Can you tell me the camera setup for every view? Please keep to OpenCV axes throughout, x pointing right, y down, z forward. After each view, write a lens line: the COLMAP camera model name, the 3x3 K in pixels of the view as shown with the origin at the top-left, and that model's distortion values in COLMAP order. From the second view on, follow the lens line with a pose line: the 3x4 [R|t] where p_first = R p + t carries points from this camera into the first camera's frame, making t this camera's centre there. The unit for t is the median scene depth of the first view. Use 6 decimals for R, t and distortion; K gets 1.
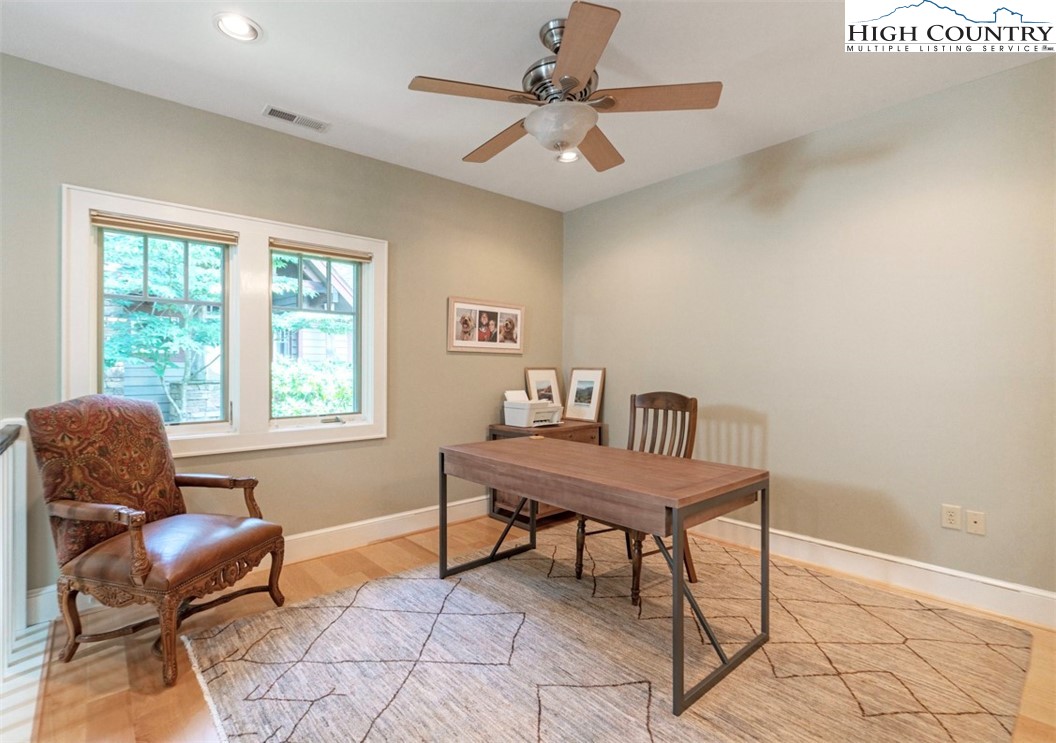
lens RADIAL K [[496.6, 0, 507.2], [0, 496.6, 376.6], [0, 0, 1]] dist [0.002472, 0.000574]
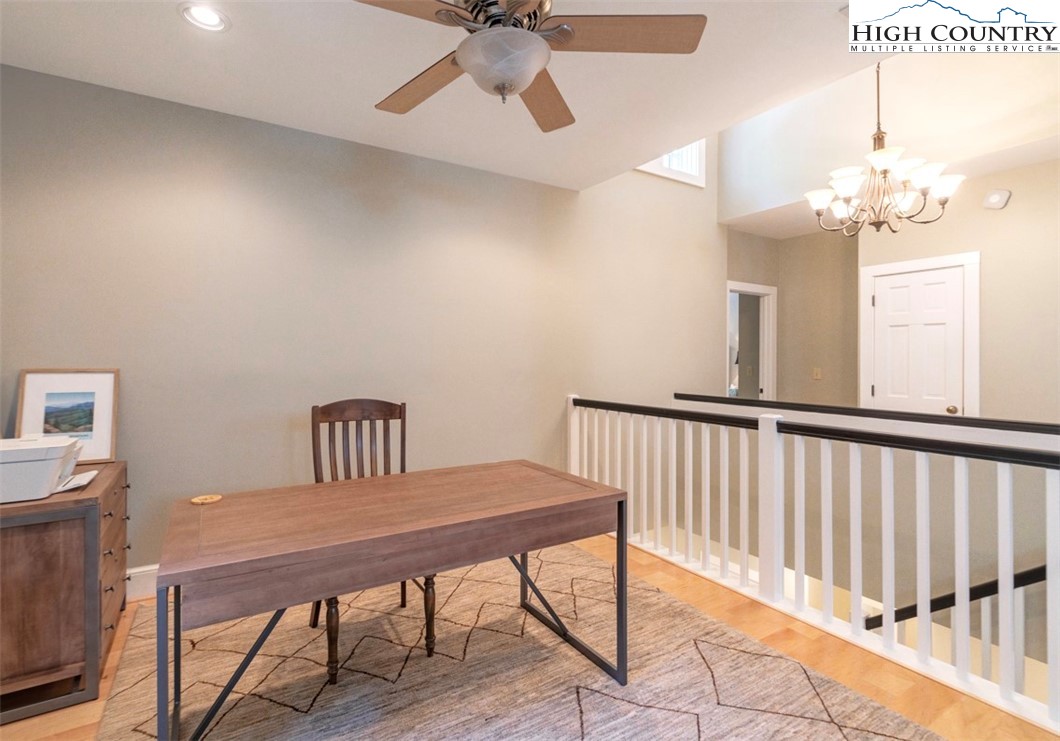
lens RADIAL K [[498.5, 0, 509.1], [0, 498.5, 375.6], [0, 0, 1]] dist [0.002472, 0.000574]
pose [[0.158012, -0.019446, 0.987246, -0.488875], [0.012561, 0.999765, 0.017682, -0.021891], [-0.987357, 0.009607, 0.158219, 0.661344]]
